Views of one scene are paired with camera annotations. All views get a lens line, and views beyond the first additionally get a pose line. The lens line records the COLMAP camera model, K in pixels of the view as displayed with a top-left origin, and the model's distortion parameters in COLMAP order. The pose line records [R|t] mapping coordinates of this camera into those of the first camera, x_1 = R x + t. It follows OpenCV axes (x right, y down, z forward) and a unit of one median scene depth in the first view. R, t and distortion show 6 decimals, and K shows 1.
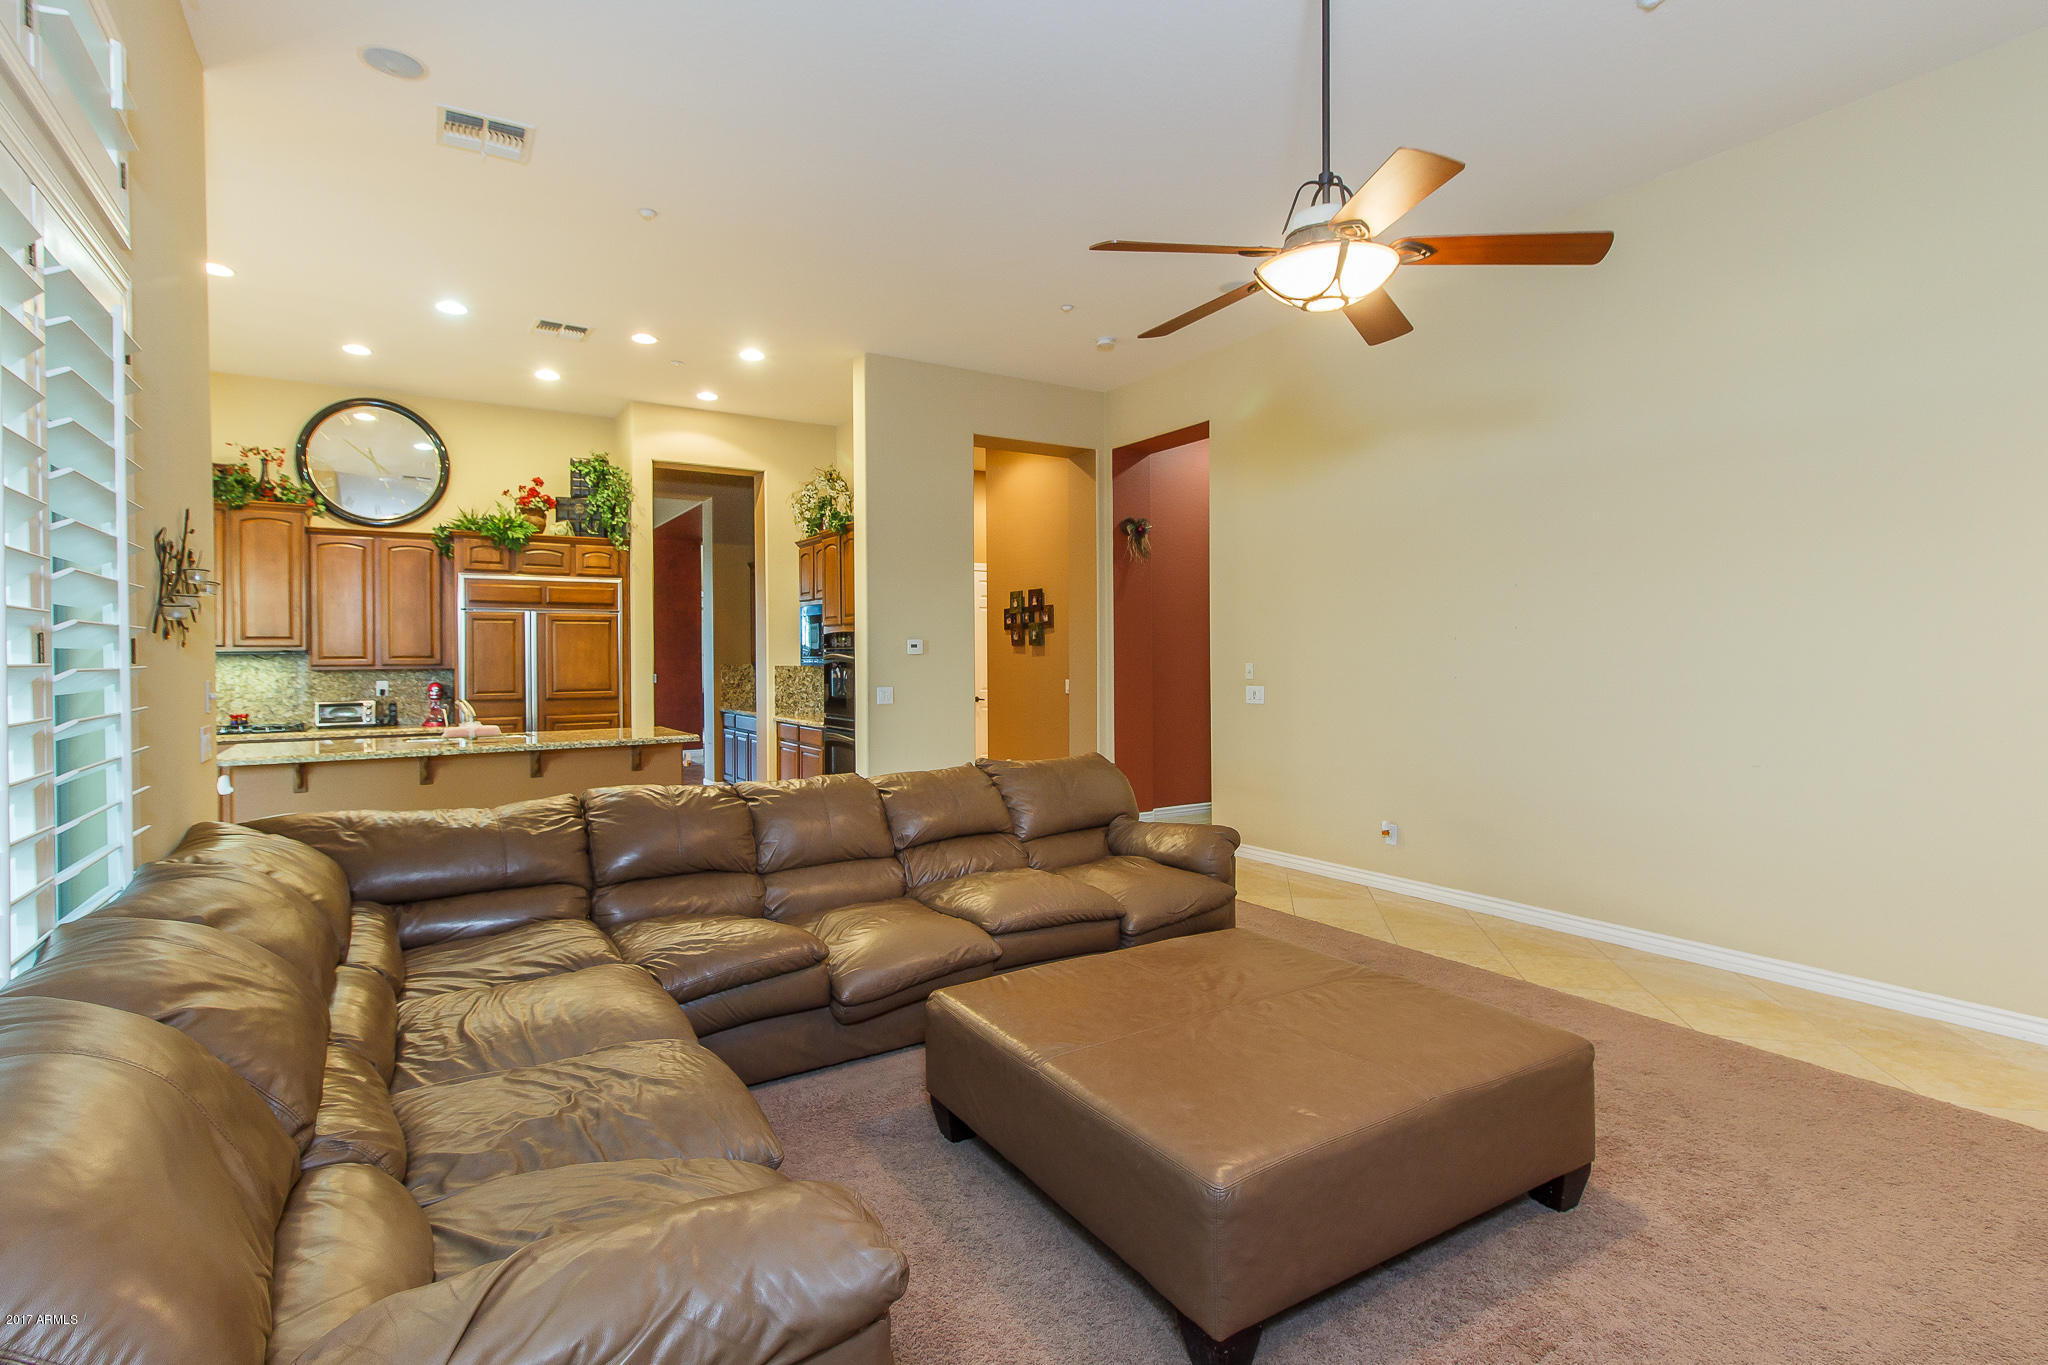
lens RADIAL K [[966.6, 0, 1007.5], [0, 966.6, 652.6], [0, 0, 1]] dist [0.004706, 0.000165]
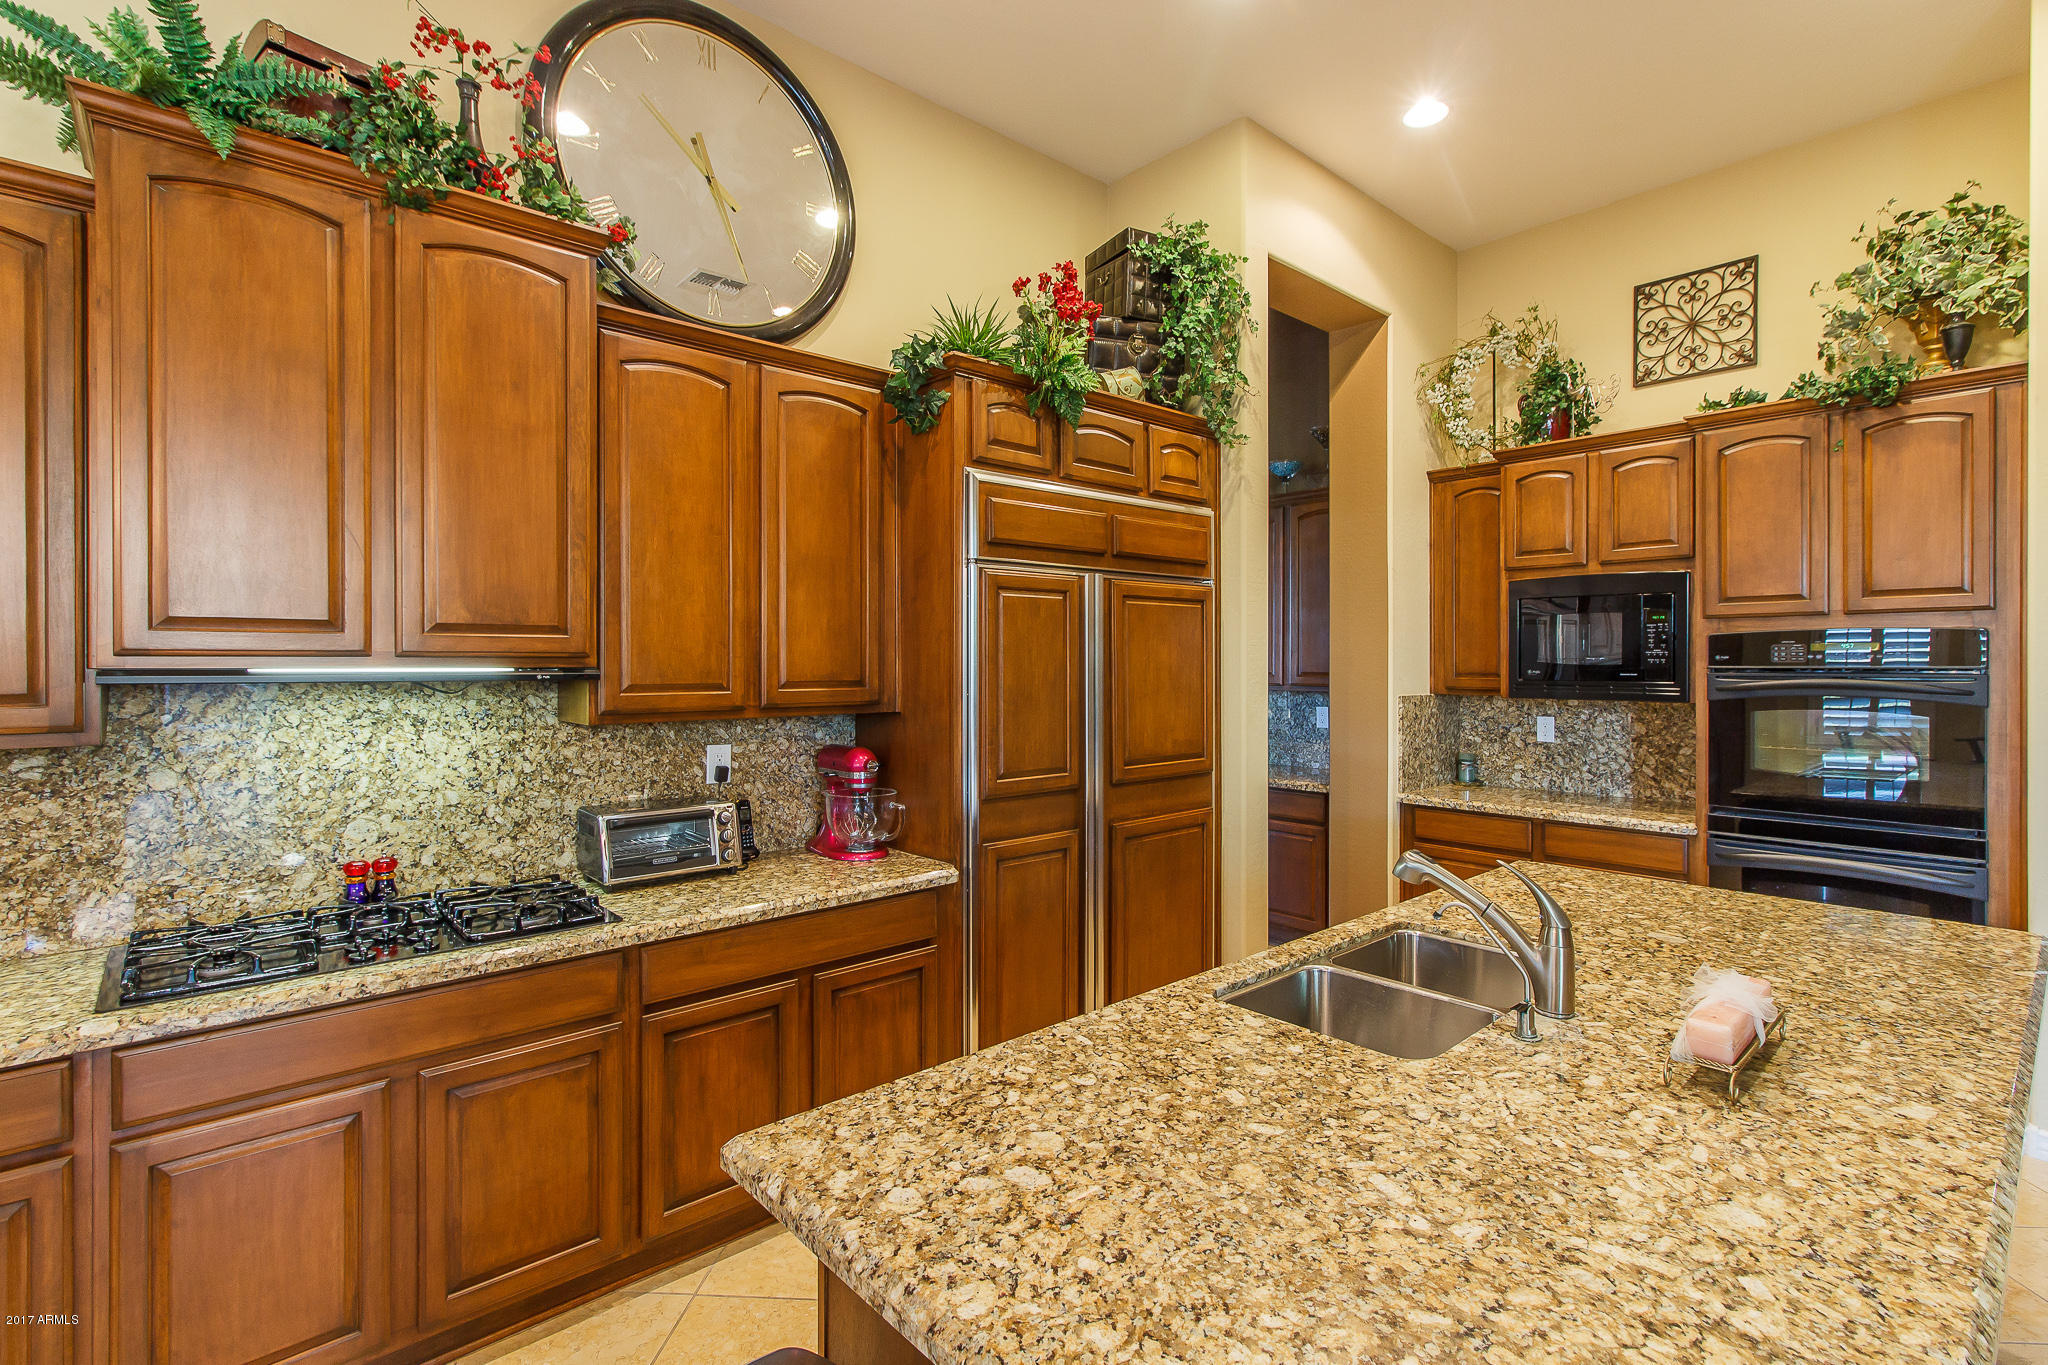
lens RADIAL K [[966.6, 0, 1038.4], [0, 966.6, 663.7], [0, 0, 1]] dist [0.004706, 0.000165]
pose [[0.984538, 0.004581, 0.175109, -0.584172], [-0.005213, 0.999981, 0.003150, -0.005075], [-0.175091, -0.004014, 0.984544, 0.593672]]
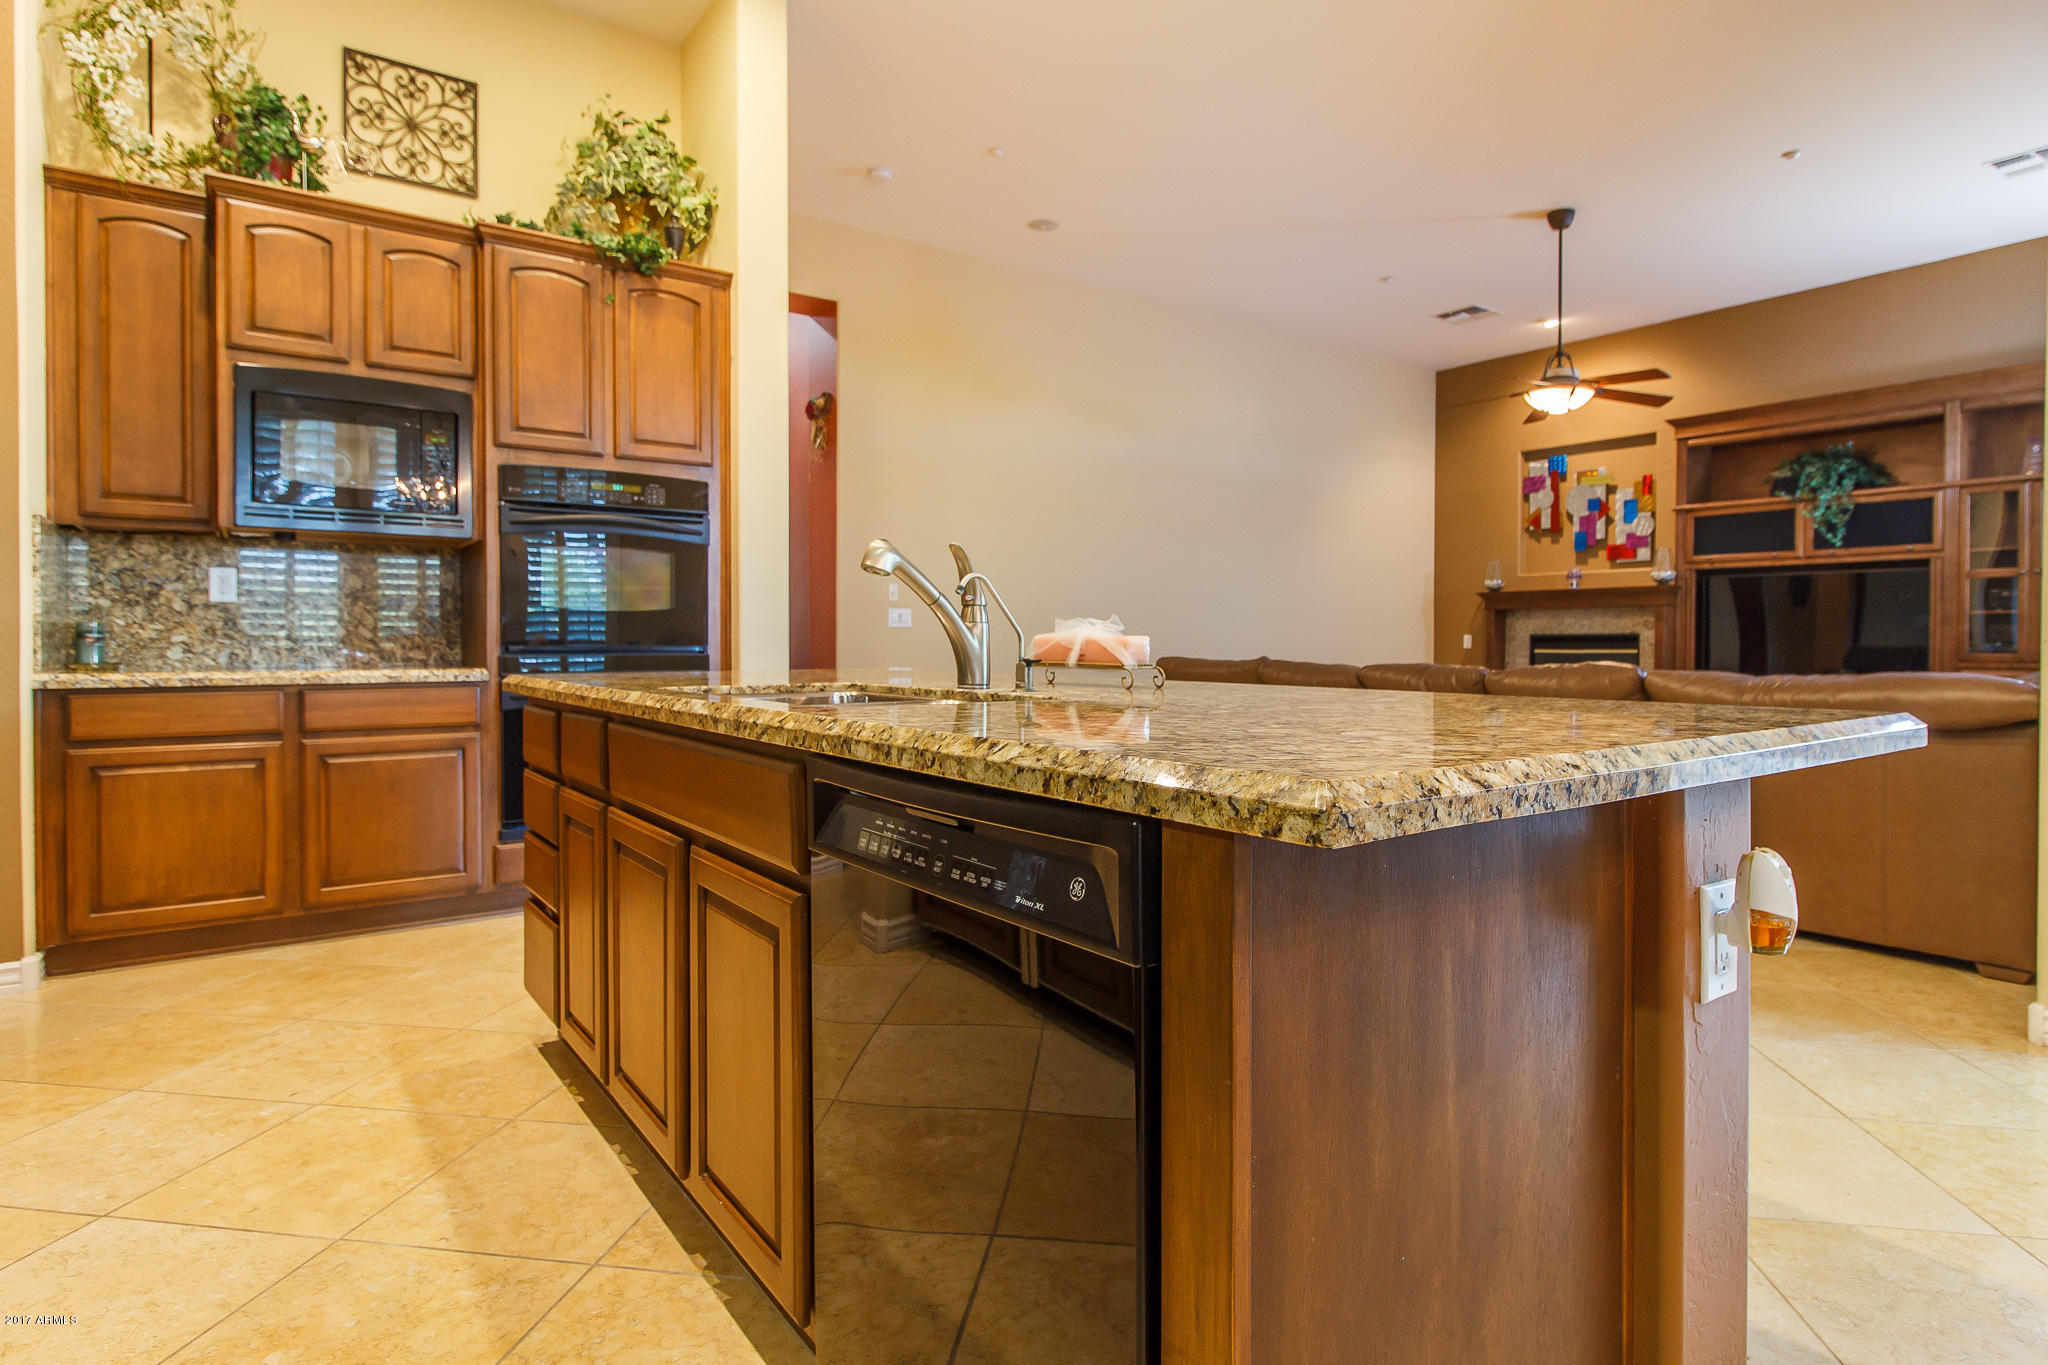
lens RADIAL K [[1090.1, 0, 1055.5], [0, 1090.1, 641.0], [0, 0, 1]] dist [-0.000465, 0.000553]
pose [[-0.082212, 0.005142, 0.996602, -0.687015], [0.001014, 0.999987, -0.005075, 0.060030], [-0.996614, 0.000594, -0.082216, 0.780712]]
